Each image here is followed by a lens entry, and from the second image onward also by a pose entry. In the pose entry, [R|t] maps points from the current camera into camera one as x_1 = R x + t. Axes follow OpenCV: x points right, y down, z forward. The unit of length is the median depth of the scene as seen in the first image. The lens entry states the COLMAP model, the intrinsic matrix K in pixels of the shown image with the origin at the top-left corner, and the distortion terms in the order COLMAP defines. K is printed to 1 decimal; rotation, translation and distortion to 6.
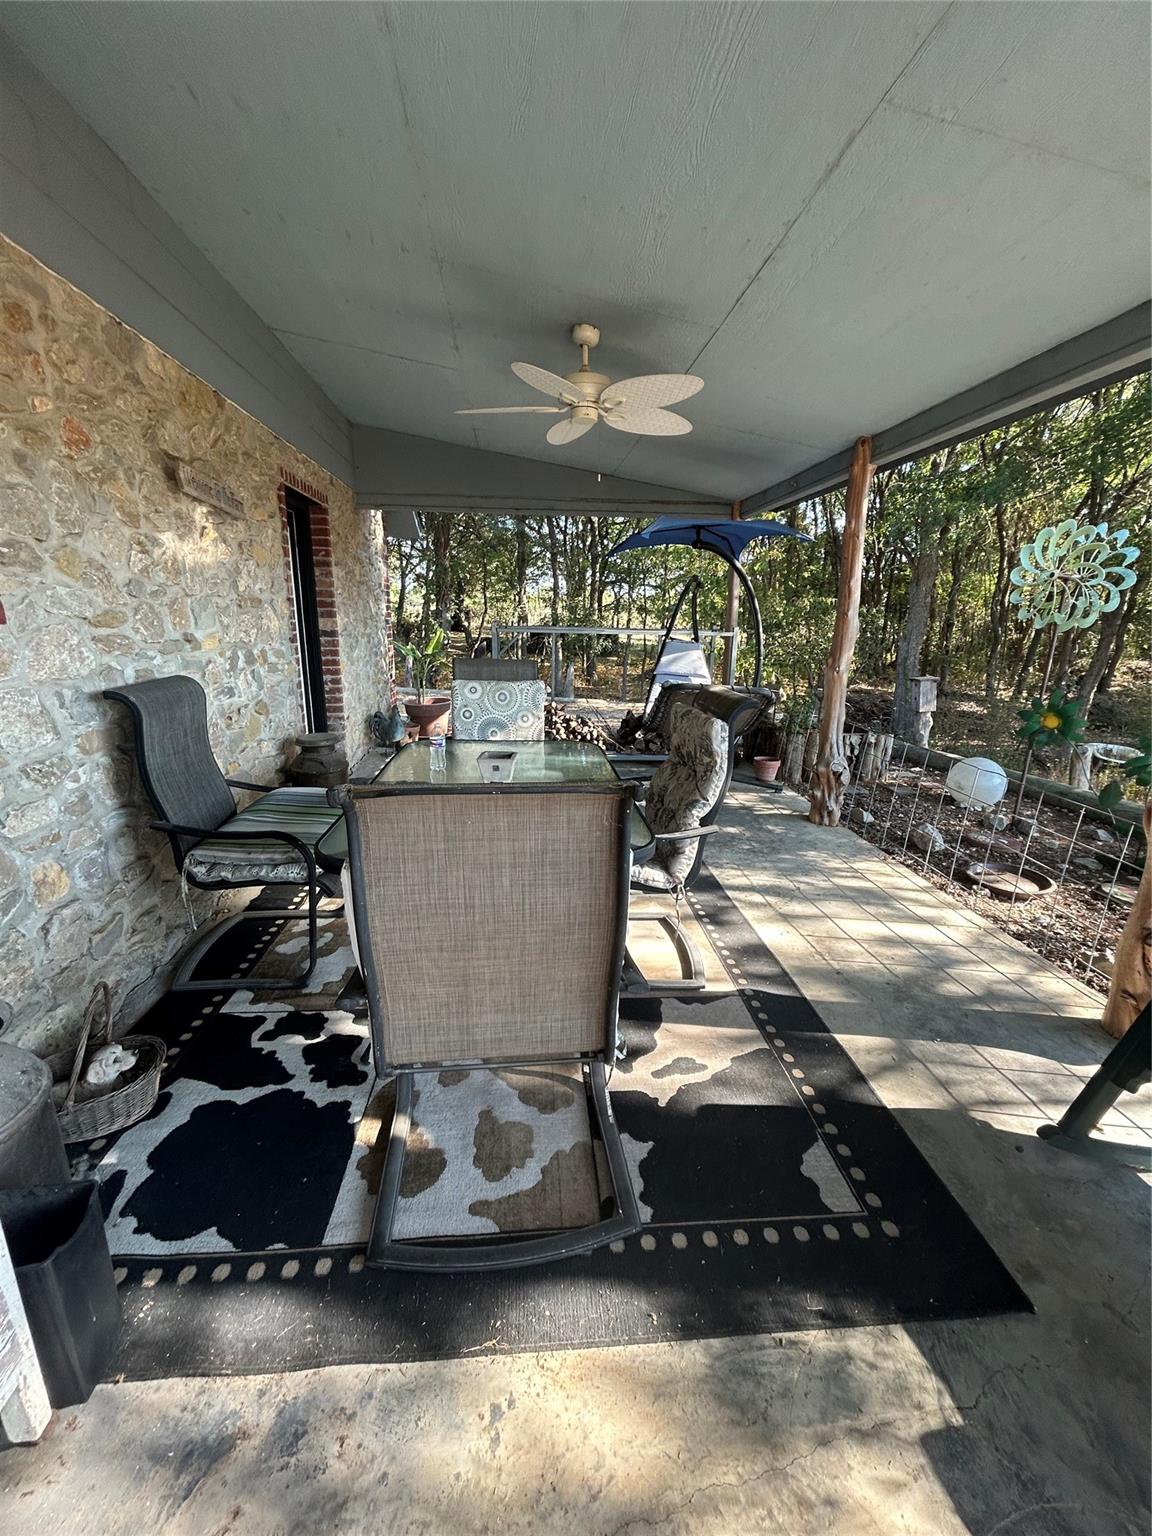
lens RADIAL K [[615.9, 0, 570.8], [0, 615.9, 766.2], [0, 0, 1]] dist [0.002350, -0.000268]
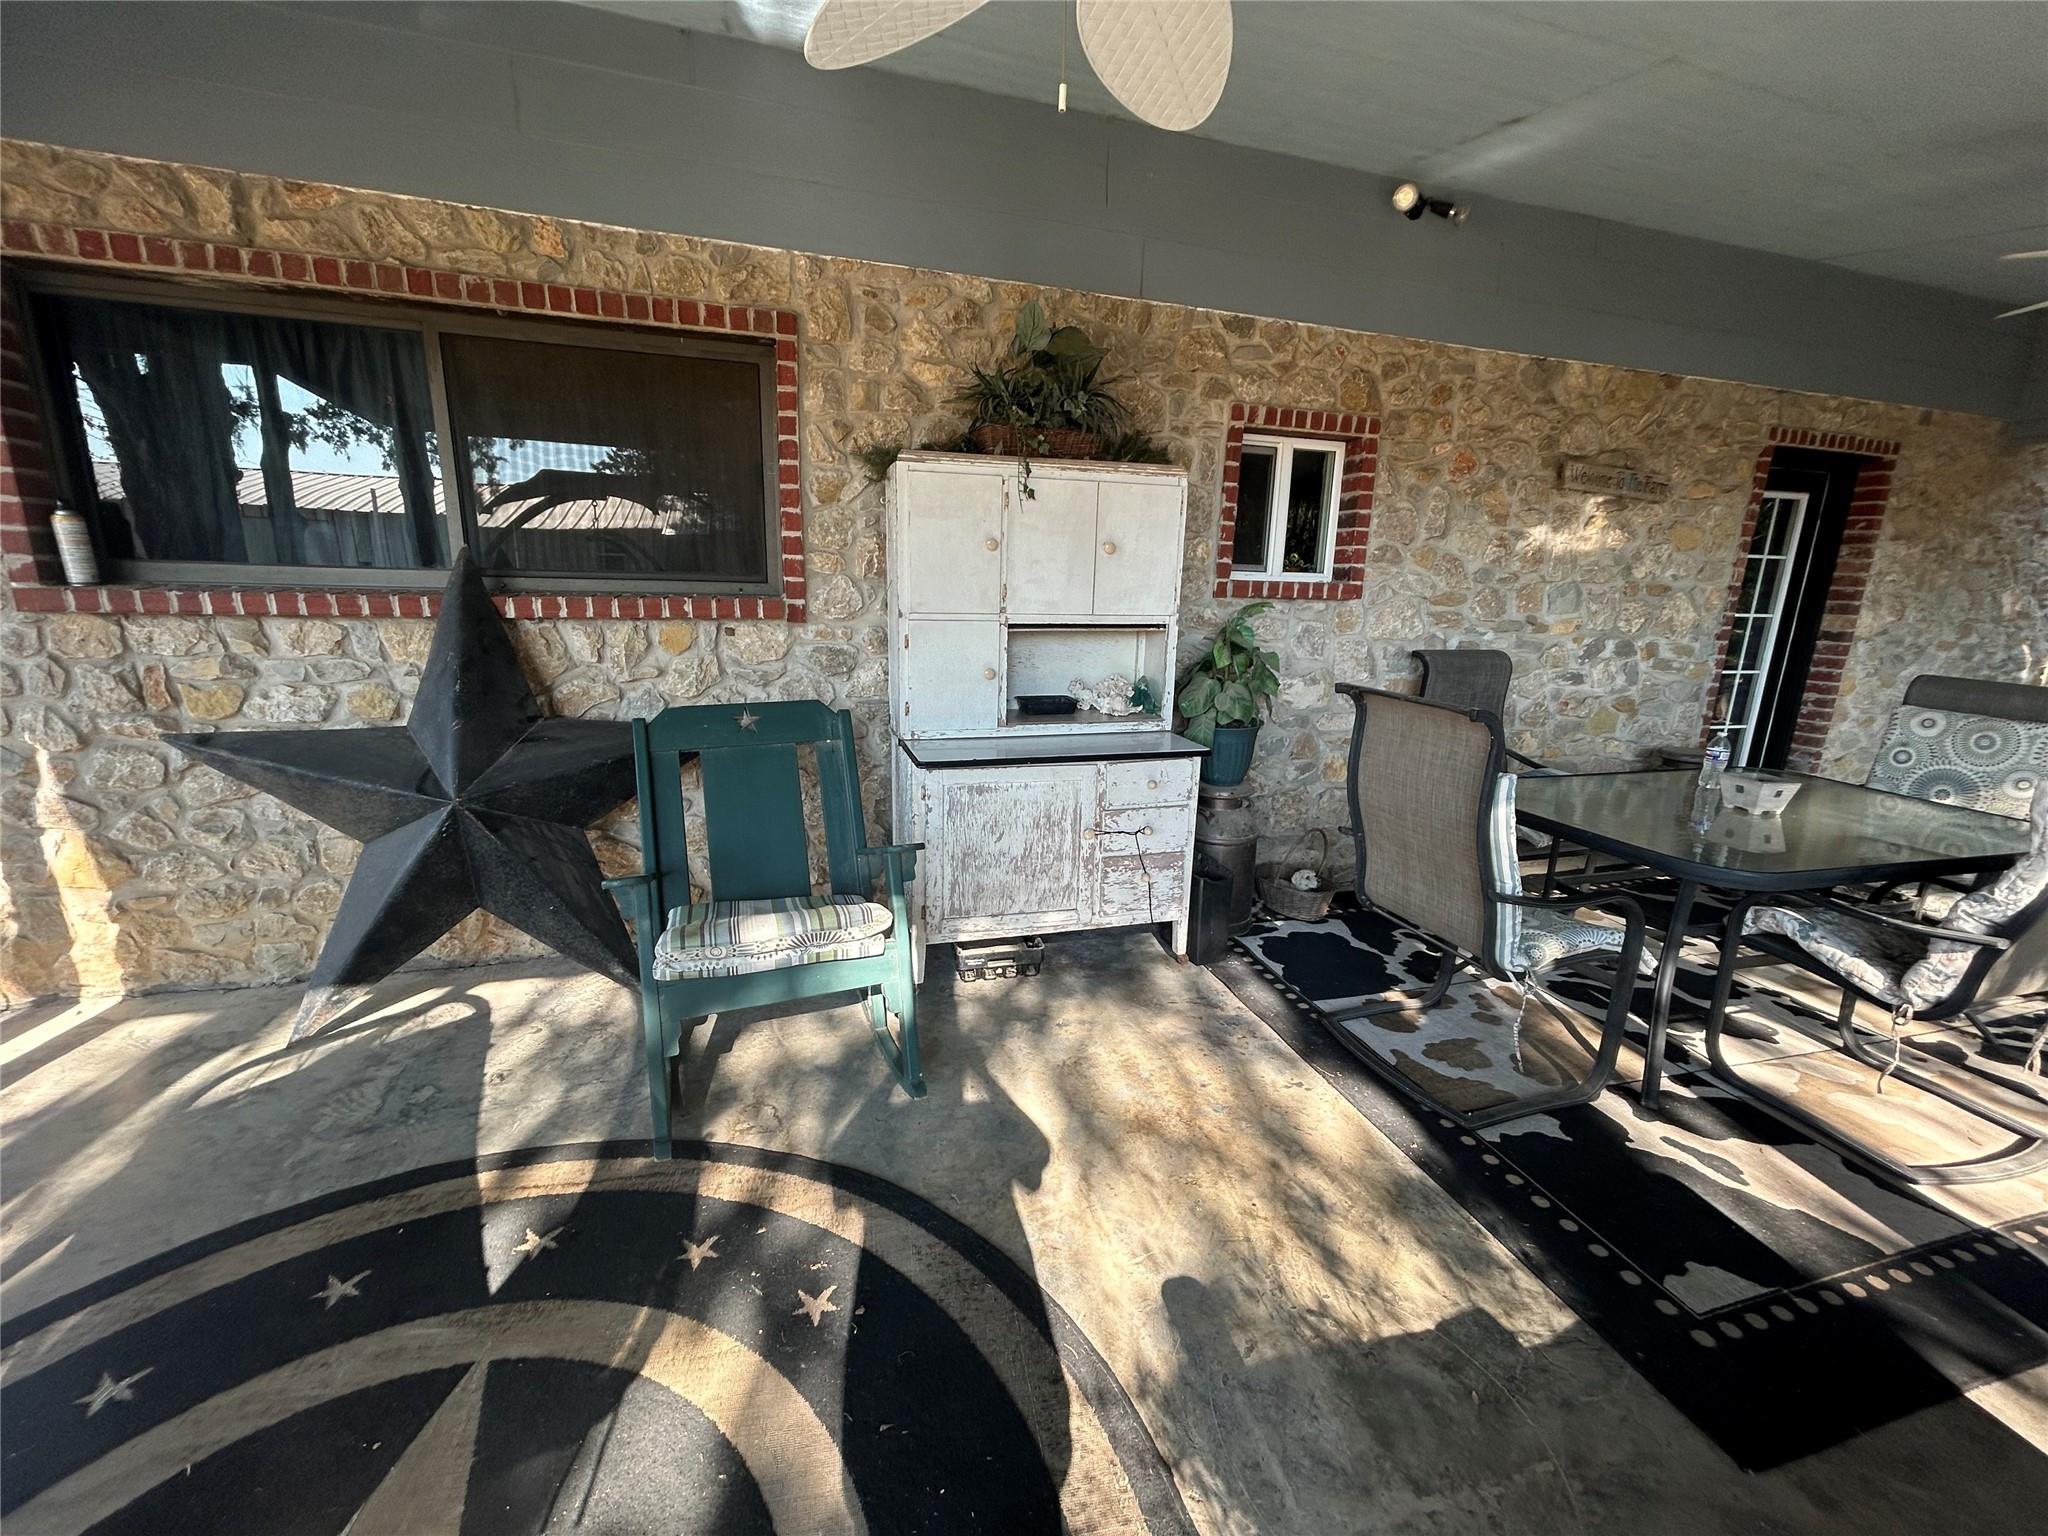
lens RADIAL K [[821.1, 0, 1024.7], [0, 821.1, 770.2], [0, 0, 1]] dist [0.002350, -0.000268]
pose [[0.202634, 0.214967, -0.955368, 0.906138], [-0.264263, 0.951416, 0.158027, 0.073103], [0.942923, 0.220447, 0.249597, -0.214133]]
